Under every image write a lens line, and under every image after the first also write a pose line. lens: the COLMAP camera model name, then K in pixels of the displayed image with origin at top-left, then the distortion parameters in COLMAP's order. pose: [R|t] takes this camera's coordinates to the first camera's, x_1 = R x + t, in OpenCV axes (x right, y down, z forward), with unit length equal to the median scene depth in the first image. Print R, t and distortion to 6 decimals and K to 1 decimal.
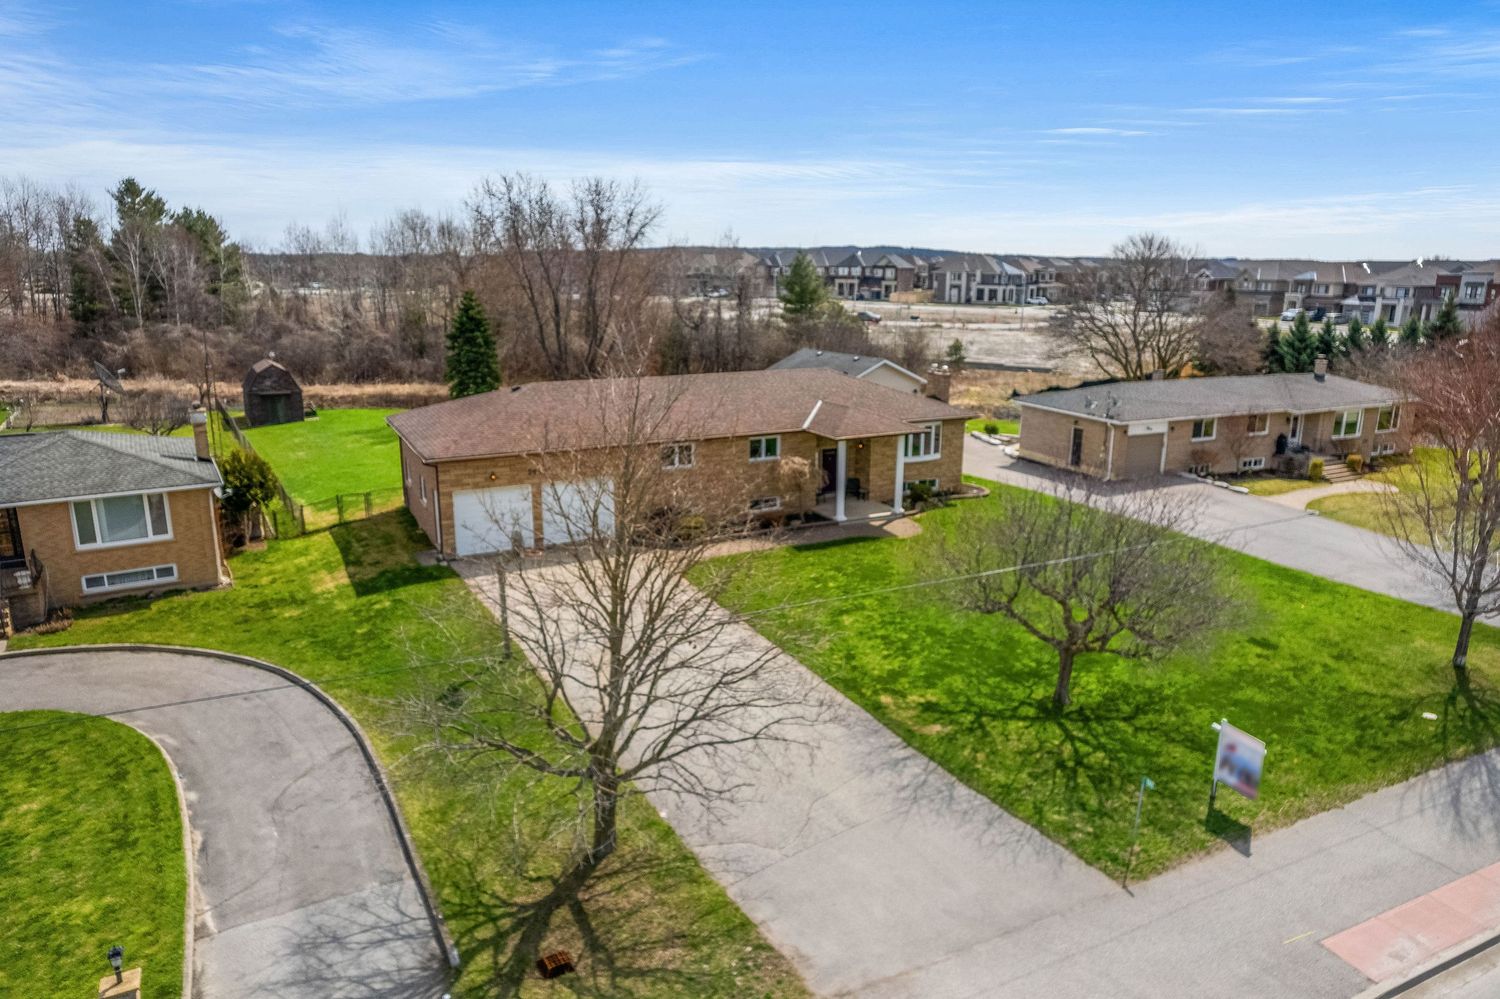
lens RADIAL K [[962.5, 0, 753.2], [0, 962.5, 492.5], [0, 0, 1]] dist [-0.084739, 0.070338]
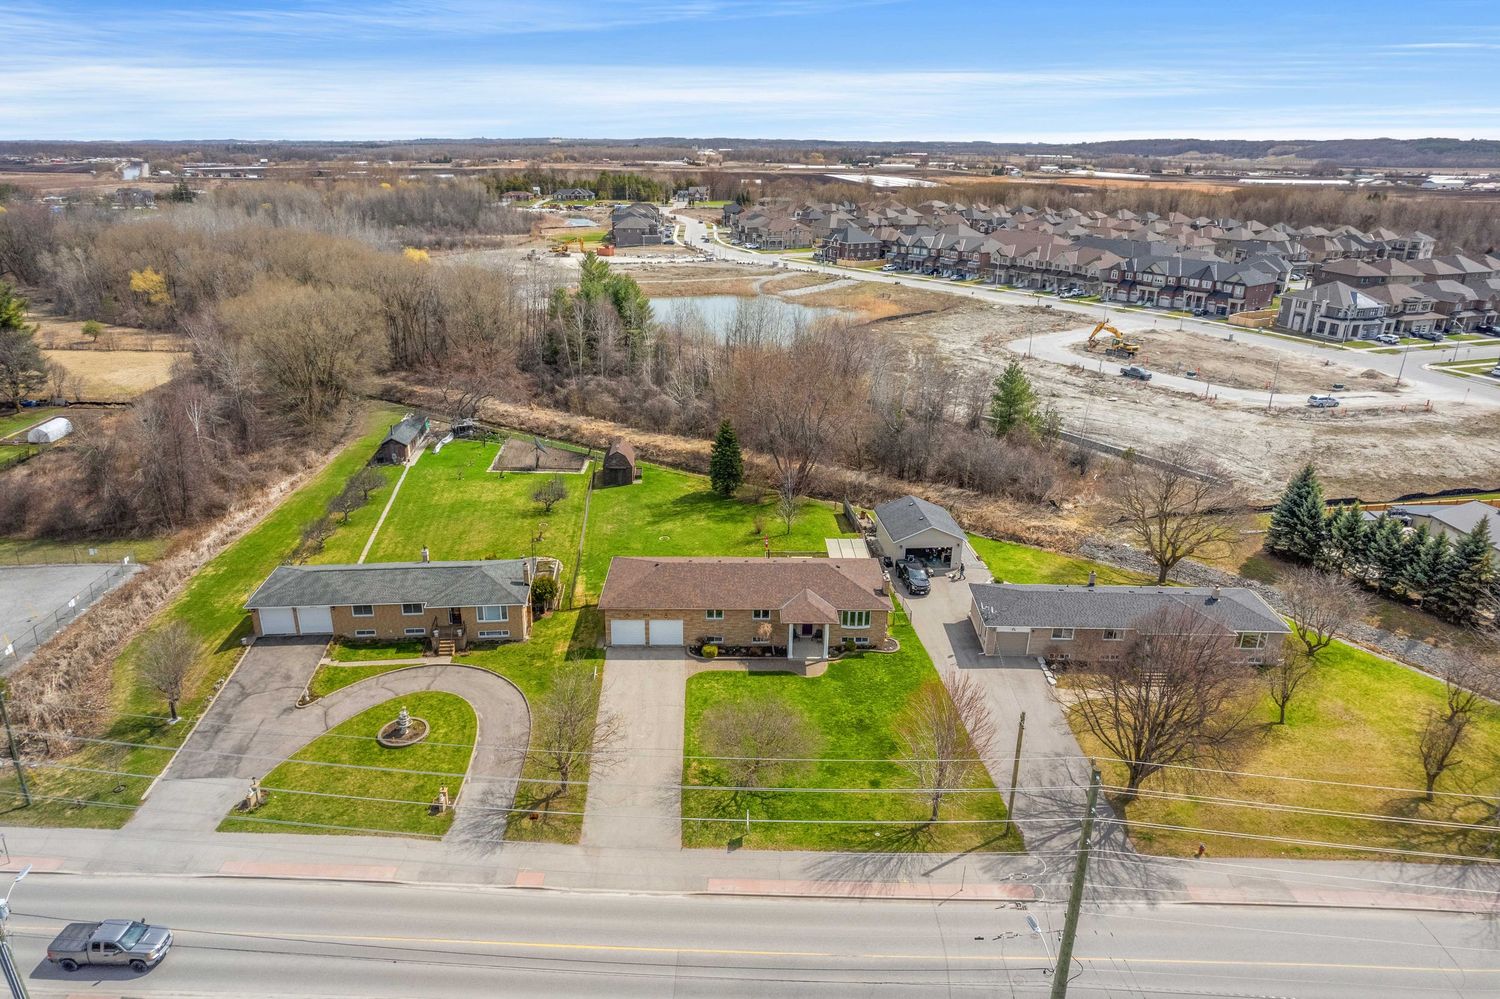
lens RADIAL K [[939.1, 0, 750.0], [0, 939.1, 499.5], [0, 0, 1]] dist [-0.073362, 0.059931]
pose [[0.890554, 0.161481, -0.425250, 0.784783], [-0.109398, 0.983461, 0.144352, -0.562405], [0.441527, -0.082032, 0.893490, -0.753056]]
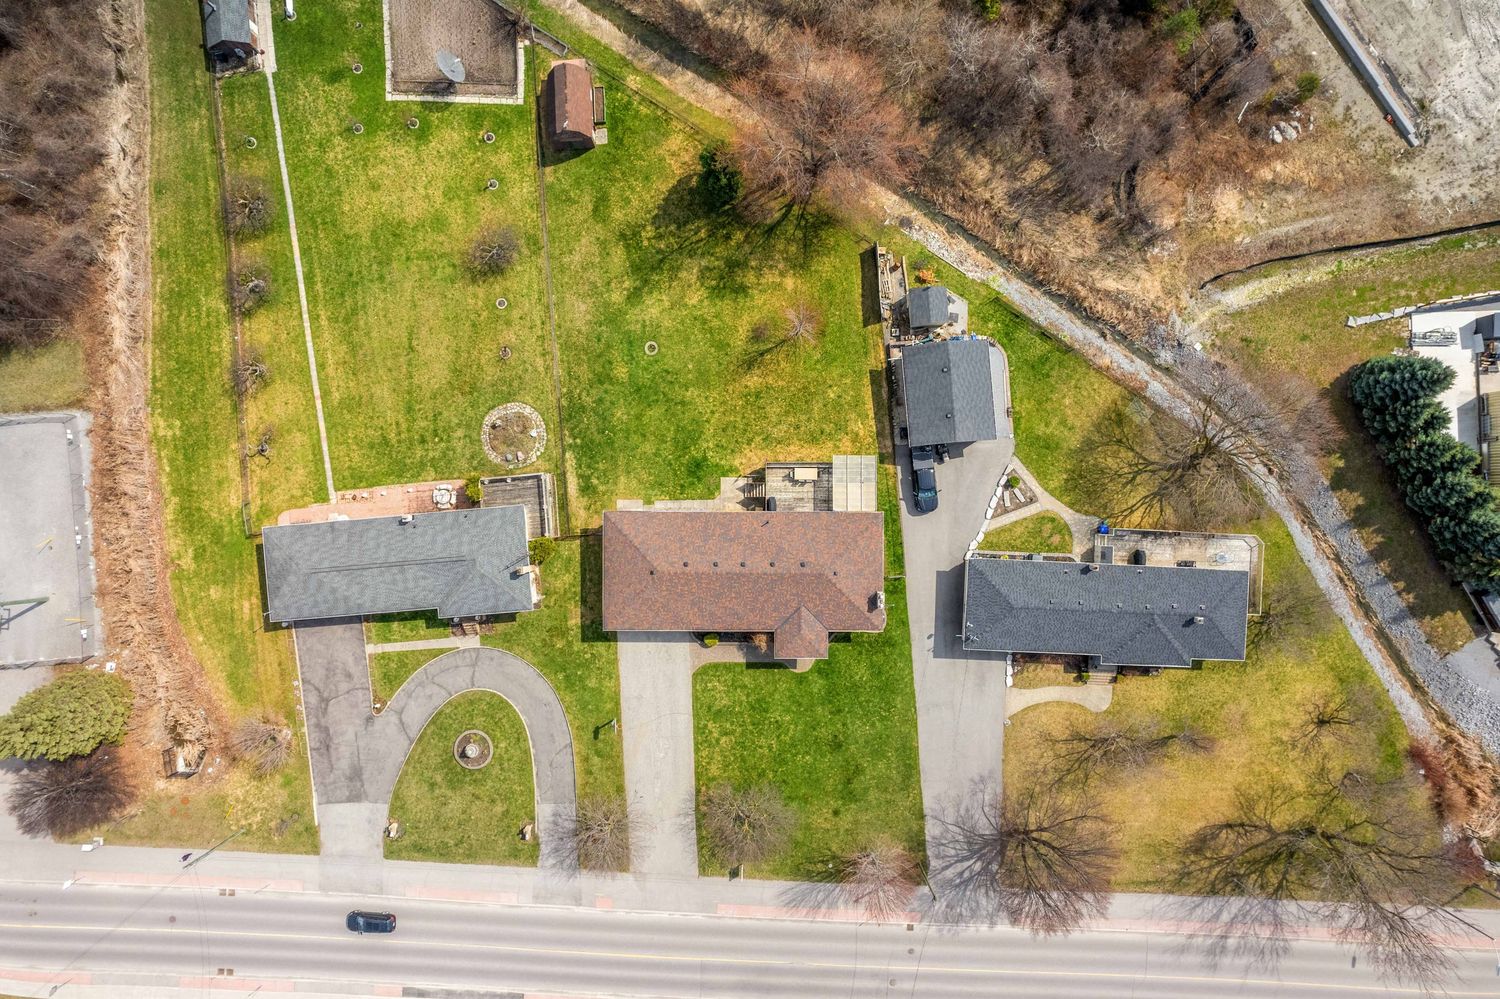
lens RADIAL K [[952.6, 0, 753.1], [0, 952.6, 501.0], [0, 0, 1]] dist [-0.078889, 0.066798]
pose [[0.883183, 0.468827, -0.013722, -0.094860], [-0.102891, 0.222204, 0.969556, -2.140475], [0.457603, -0.854884, 0.244485, 0.698523]]
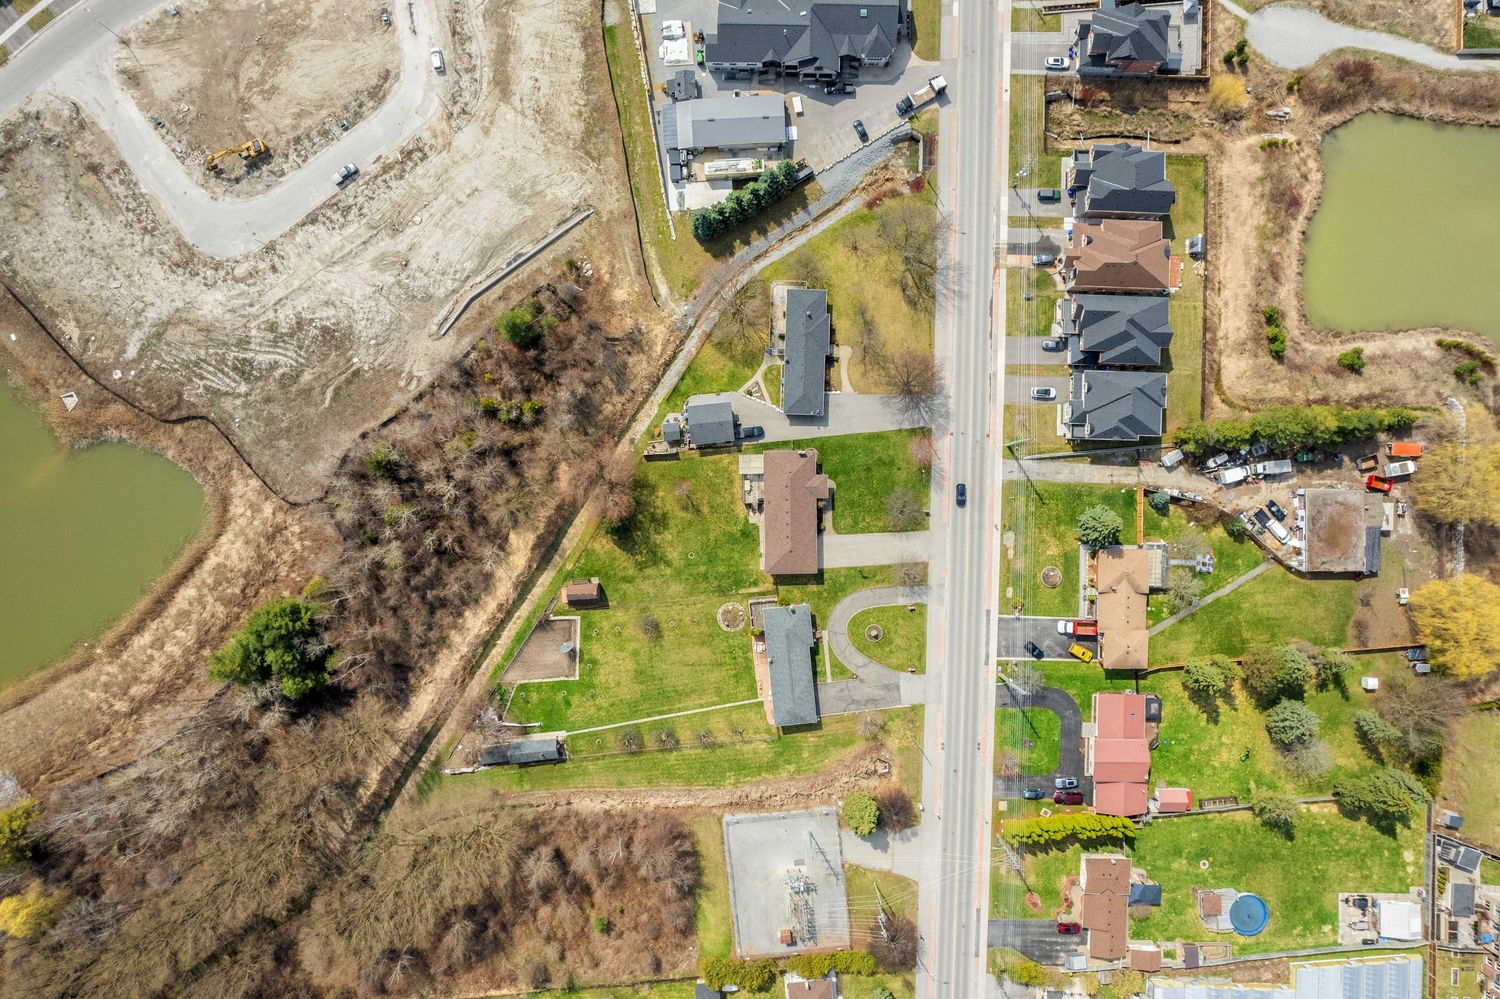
lens RADIAL K [[952.6, 0, 753.1], [0, 952.6, 501.0], [0, 0, 1]] dist [-0.078889, 0.066798]
pose [[0.454535, -0.890700, -0.007190, -0.070486], [0.236395, 0.112845, 0.965082, -4.750551], [-0.858787, -0.440364, 0.261848, -0.001576]]
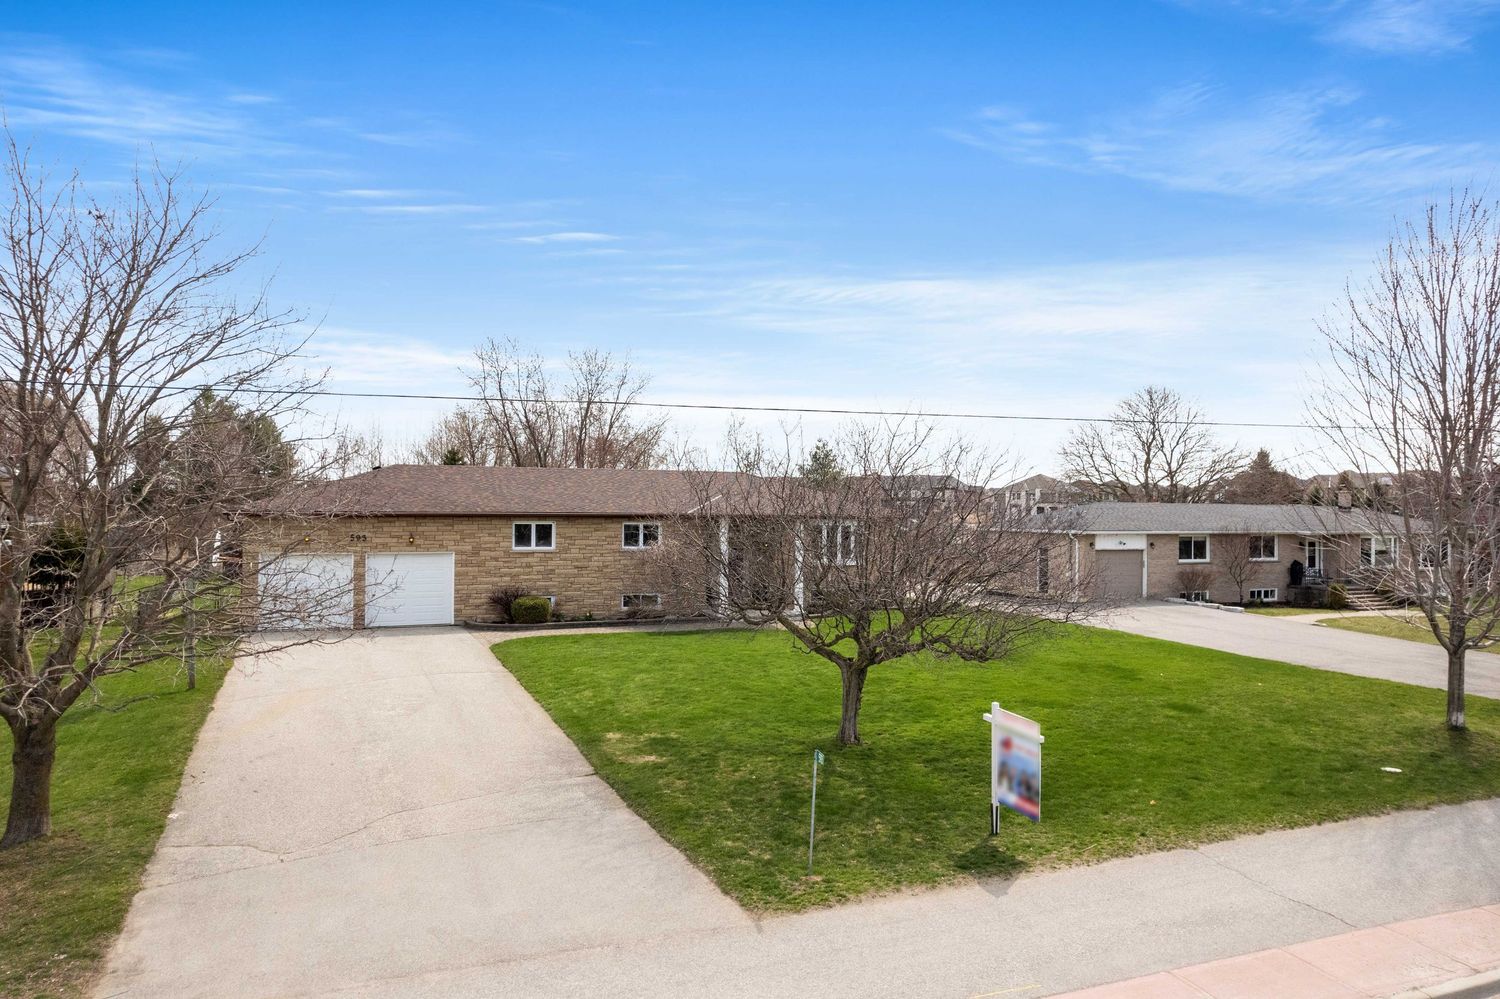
lens RADIAL K [[952.6, 0, 753.1], [0, 952.6, 501.0], [0, 0, 1]] dist [-0.078889, 0.066798]
pose [[0.995457, -0.003482, -0.095151, 0.194596], [-0.019886, 0.969690, -0.243528, 0.132690], [0.093115, 0.244314, 0.965215, 0.155891]]
